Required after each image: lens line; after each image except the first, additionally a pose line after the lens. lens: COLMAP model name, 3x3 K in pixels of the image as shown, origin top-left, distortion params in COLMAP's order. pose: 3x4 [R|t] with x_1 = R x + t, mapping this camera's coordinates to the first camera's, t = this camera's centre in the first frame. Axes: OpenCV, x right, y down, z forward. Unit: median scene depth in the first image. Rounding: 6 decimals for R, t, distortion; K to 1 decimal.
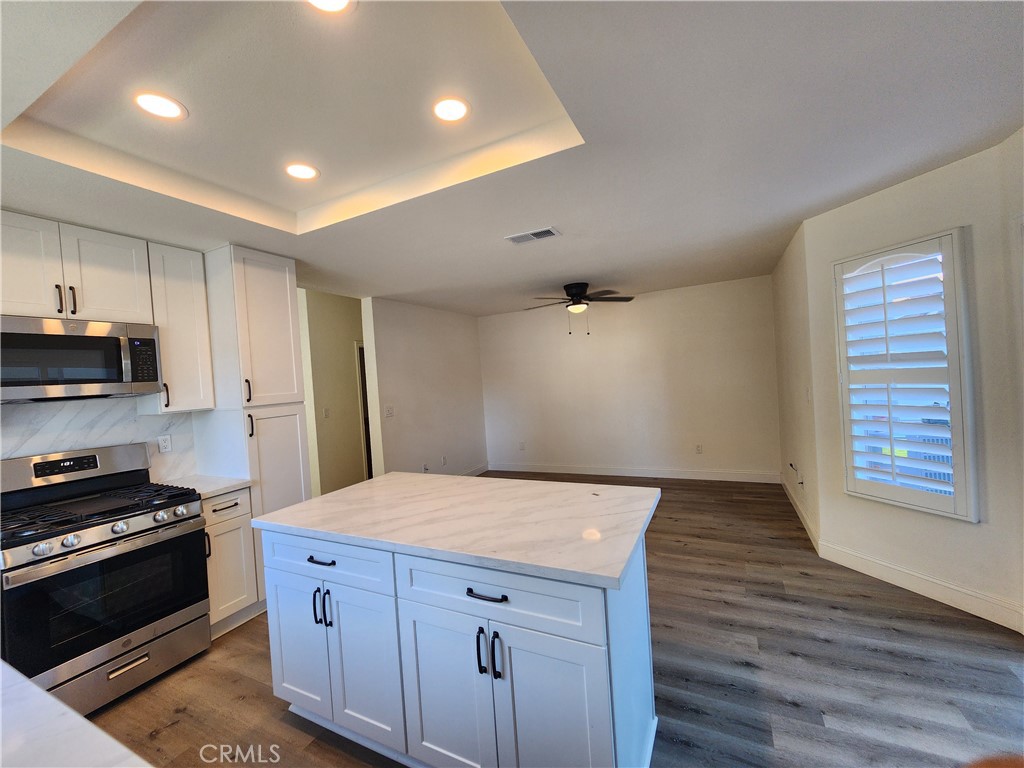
lens RADIAL K [[437.8, 0, 498.1], [0, 437.8, 387.6], [0, 0, 1]] dist [-0.005295, 0.000137]
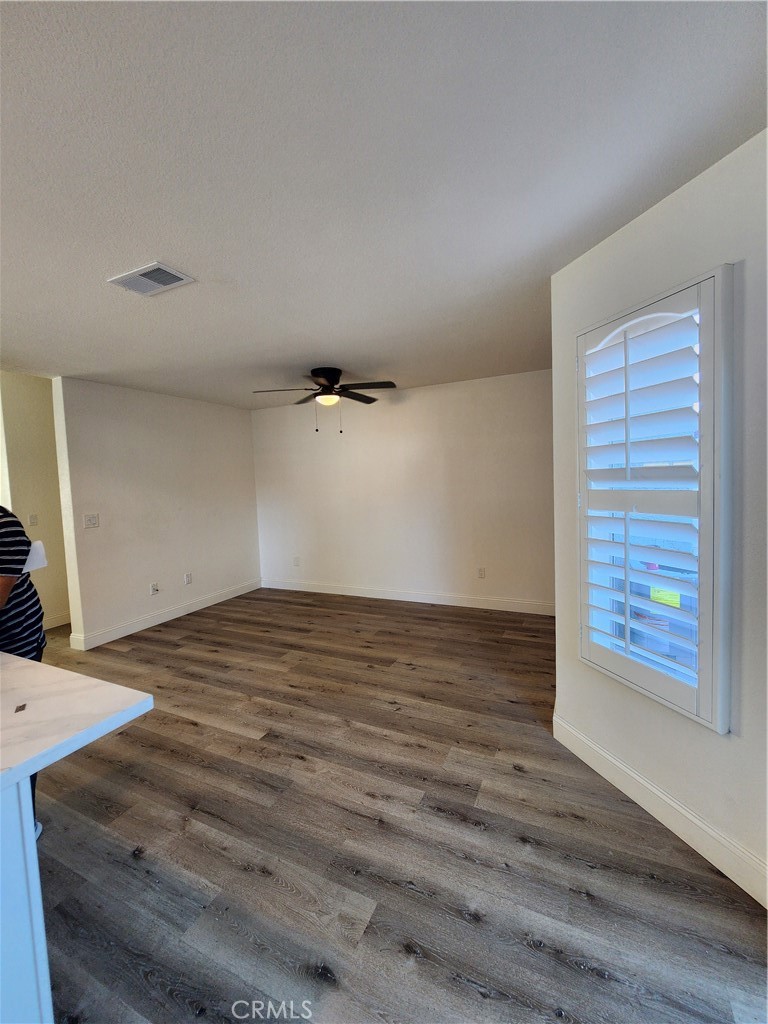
lens RADIAL K [[437.8, 0, 380.2], [0, 437.8, 508.7], [0, 0, 1]] dist [-0.005295, 0.000137]
pose [[0.999211, 0.026661, 0.029422, 0.463683], [-0.027886, 0.998726, 0.042048, -0.029817], [-0.028263, -0.042836, 0.998682, 0.315847]]
